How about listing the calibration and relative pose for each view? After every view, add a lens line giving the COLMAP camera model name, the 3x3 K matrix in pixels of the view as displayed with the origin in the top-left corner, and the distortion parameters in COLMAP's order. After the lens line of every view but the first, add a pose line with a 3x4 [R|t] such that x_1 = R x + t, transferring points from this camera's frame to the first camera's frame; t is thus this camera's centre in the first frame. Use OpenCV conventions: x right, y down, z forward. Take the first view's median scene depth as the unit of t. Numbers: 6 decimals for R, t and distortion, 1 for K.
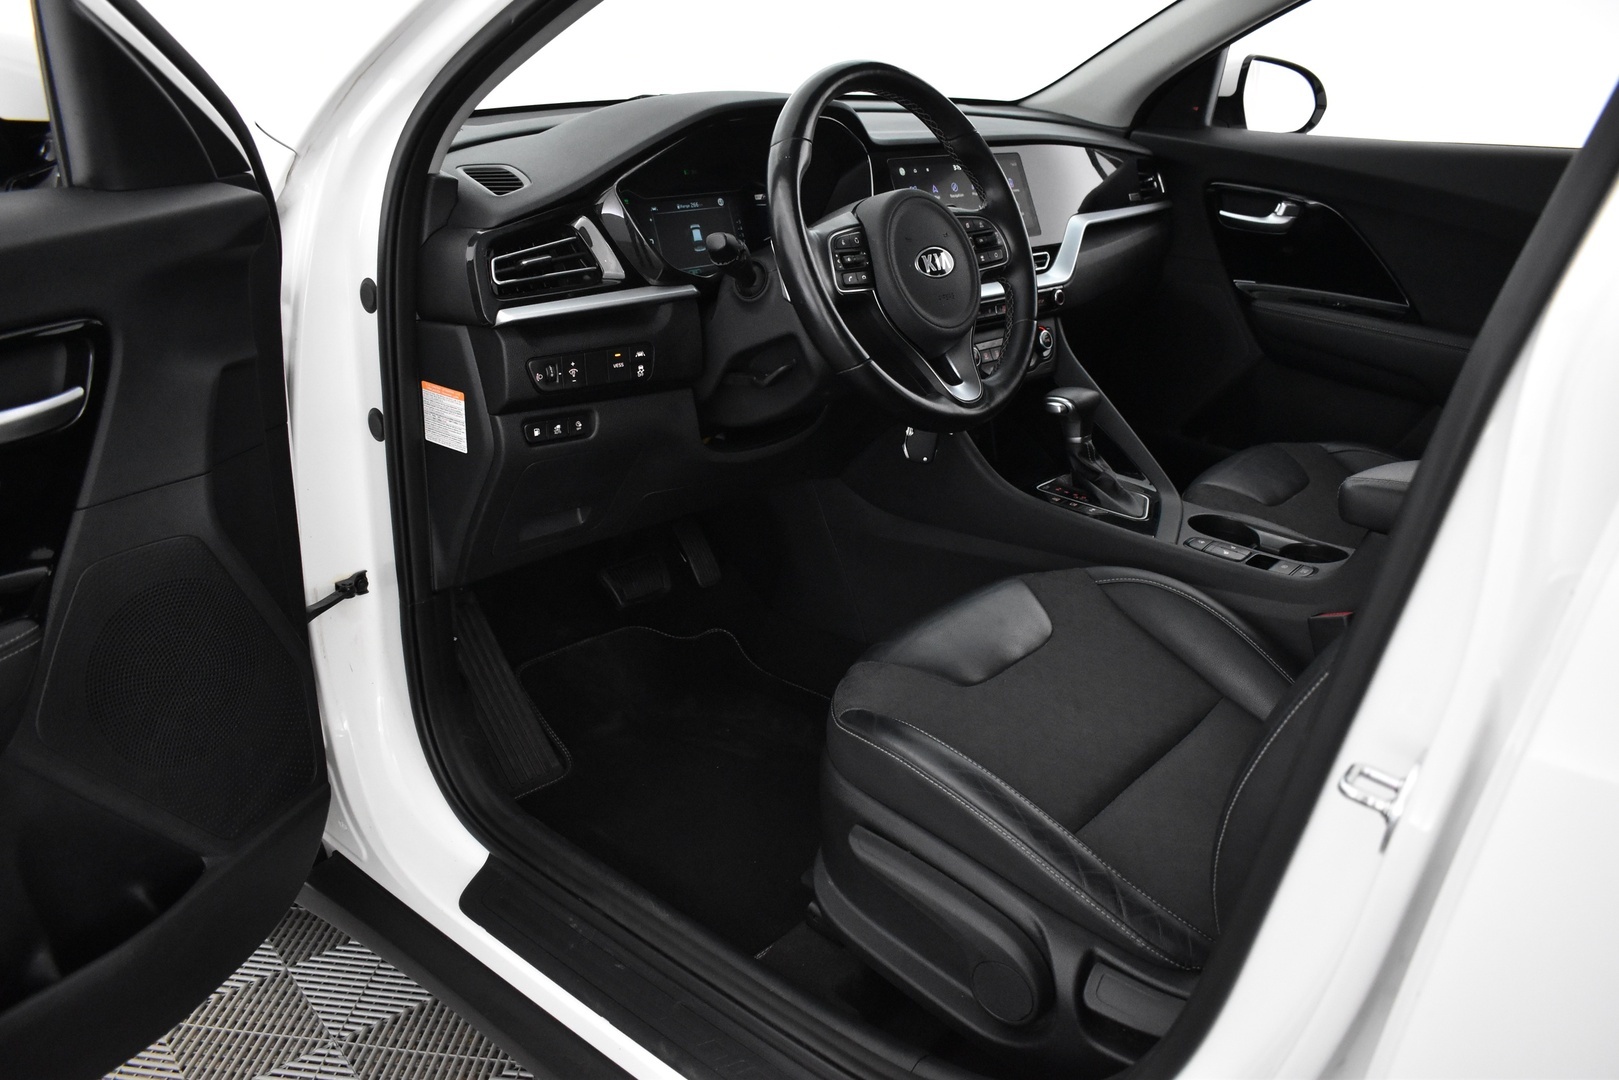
lens RADIAL K [[1320.4, 0, 807.0], [0, 1320.4, 534.1], [0, 0, 1]] dist [-0.073338, 0.012704]
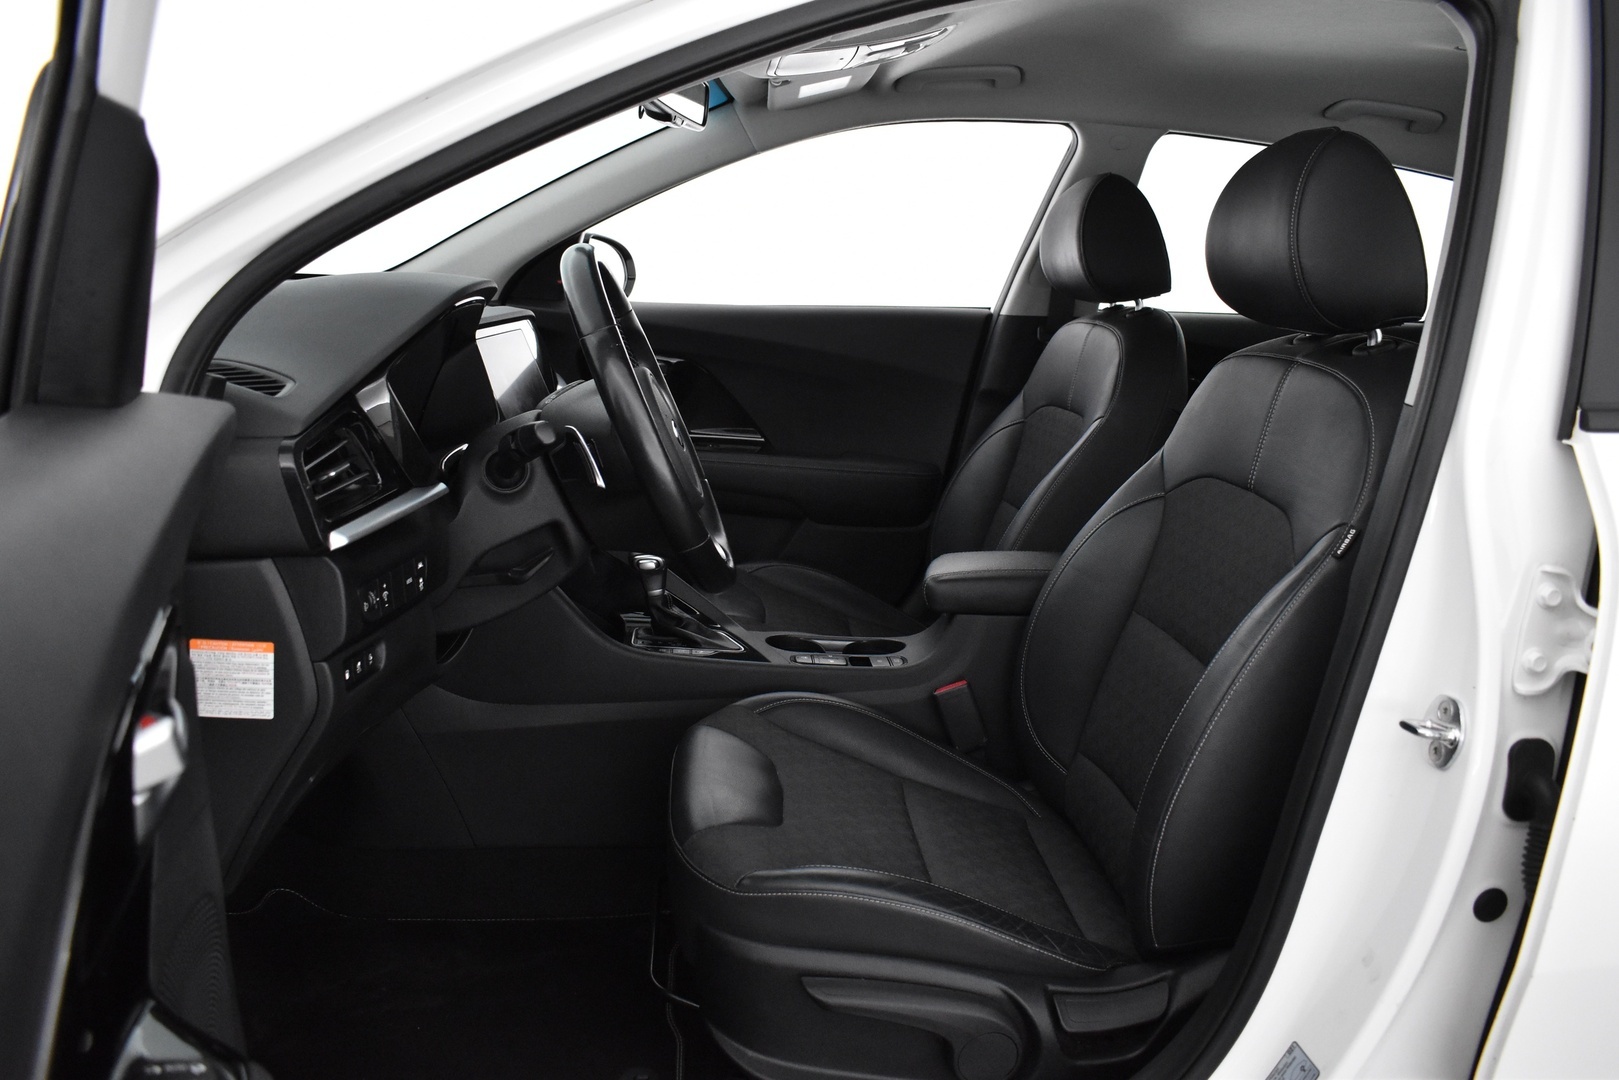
lens RADIAL K [[1320.4, 0, 806.6], [0, 1320.4, 547.8], [0, 0, 1]] dist [-0.073338, 0.012704]
pose [[0.692032, -0.143210, 0.707519, -0.579548], [0.219756, 0.975398, -0.017514, -0.077612], [-0.687604, 0.167601, 0.706478, 0.207177]]
